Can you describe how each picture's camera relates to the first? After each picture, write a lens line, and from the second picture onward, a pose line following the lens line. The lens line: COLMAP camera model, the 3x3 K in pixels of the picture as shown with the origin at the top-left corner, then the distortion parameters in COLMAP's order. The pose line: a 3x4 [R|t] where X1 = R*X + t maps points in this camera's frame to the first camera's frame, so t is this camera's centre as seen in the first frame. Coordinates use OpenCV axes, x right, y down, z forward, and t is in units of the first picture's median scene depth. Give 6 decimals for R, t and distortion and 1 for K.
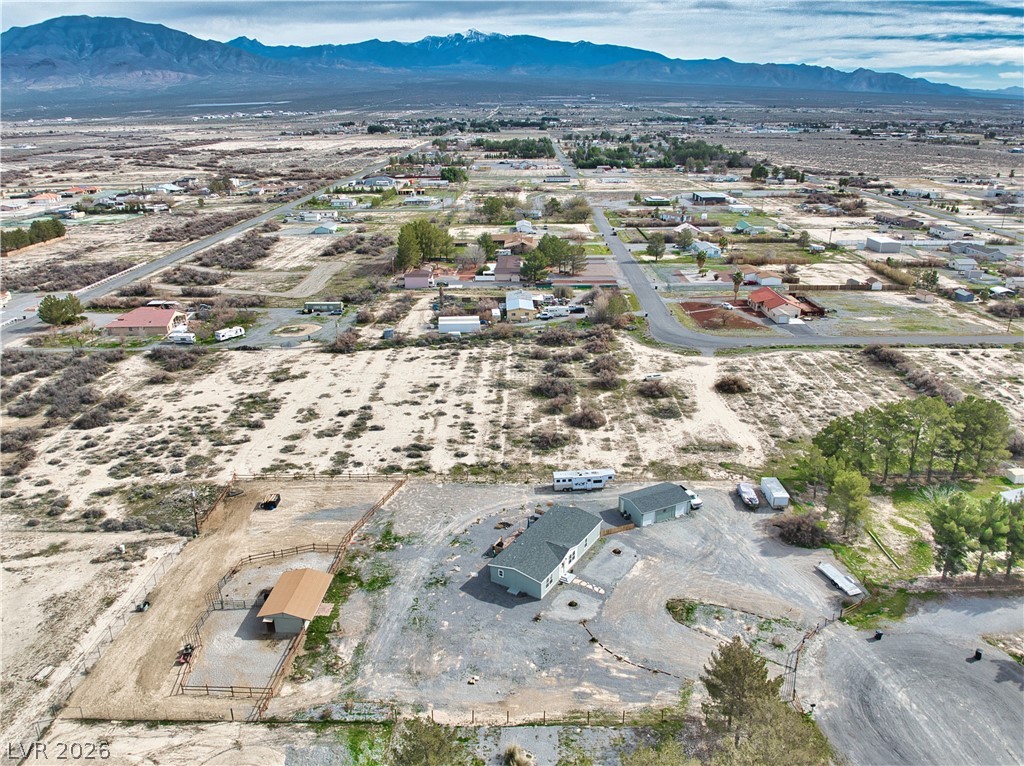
lens RADIAL K [[732.4, 0, 511.7], [0, 732.4, 384.3], [0, 0, 1]] dist [-0.040935, -0.001718]
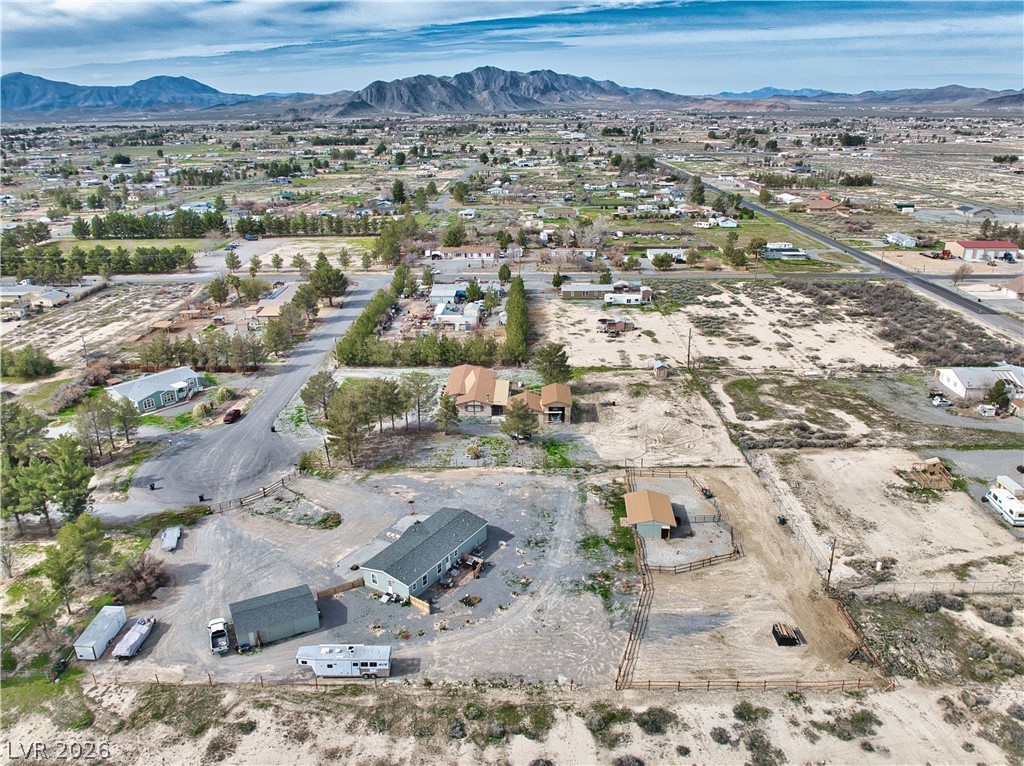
lens RADIAL K [[738.7, 0, 511.5], [0, 738.7, 379.0], [0, 0, 1]] dist [-0.063397, 0.015647]
pose [[-0.999817, 0.014559, 0.012389, -0.053182], [0.019116, 0.764606, 0.644214, -0.396676], [-0.000094, 0.644334, -0.764745, 1.080803]]
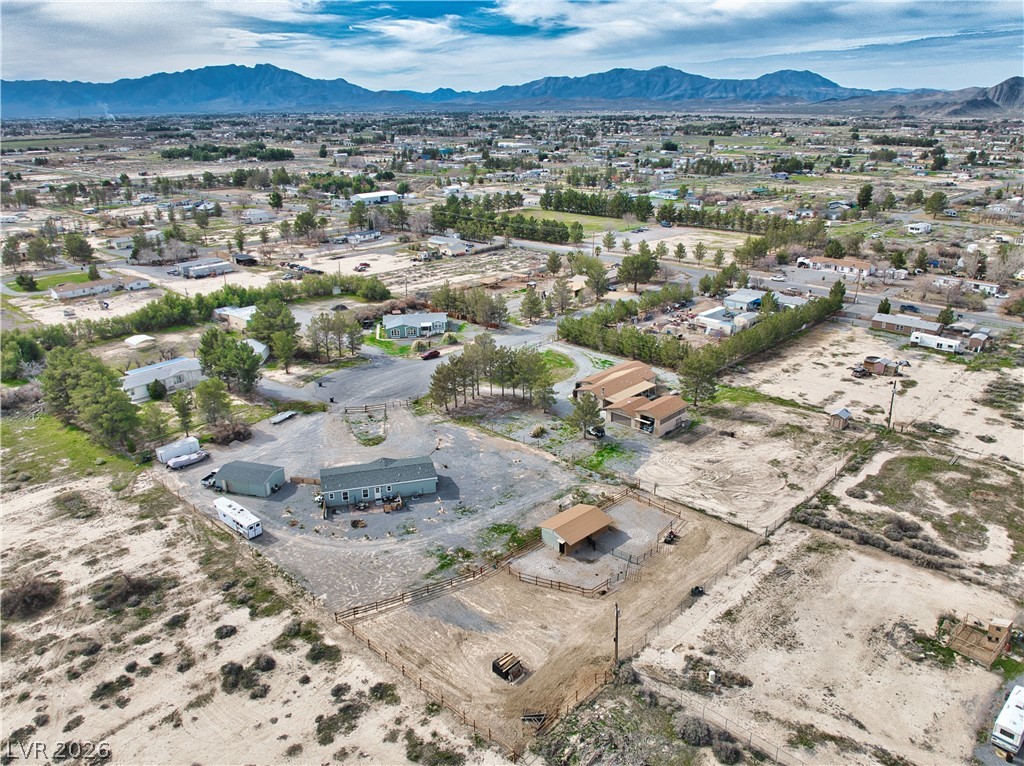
lens RADIAL K [[738.7, 0, 513.0], [0, 738.7, 383.0], [0, 0, 1]] dist [-0.063397, 0.015647]
pose [[-0.736796, -0.222736, 0.638373, -0.555014], [0.244885, 0.792157, 0.559034, -0.338015], [-0.630209, 0.568222, -0.529113, 0.939127]]
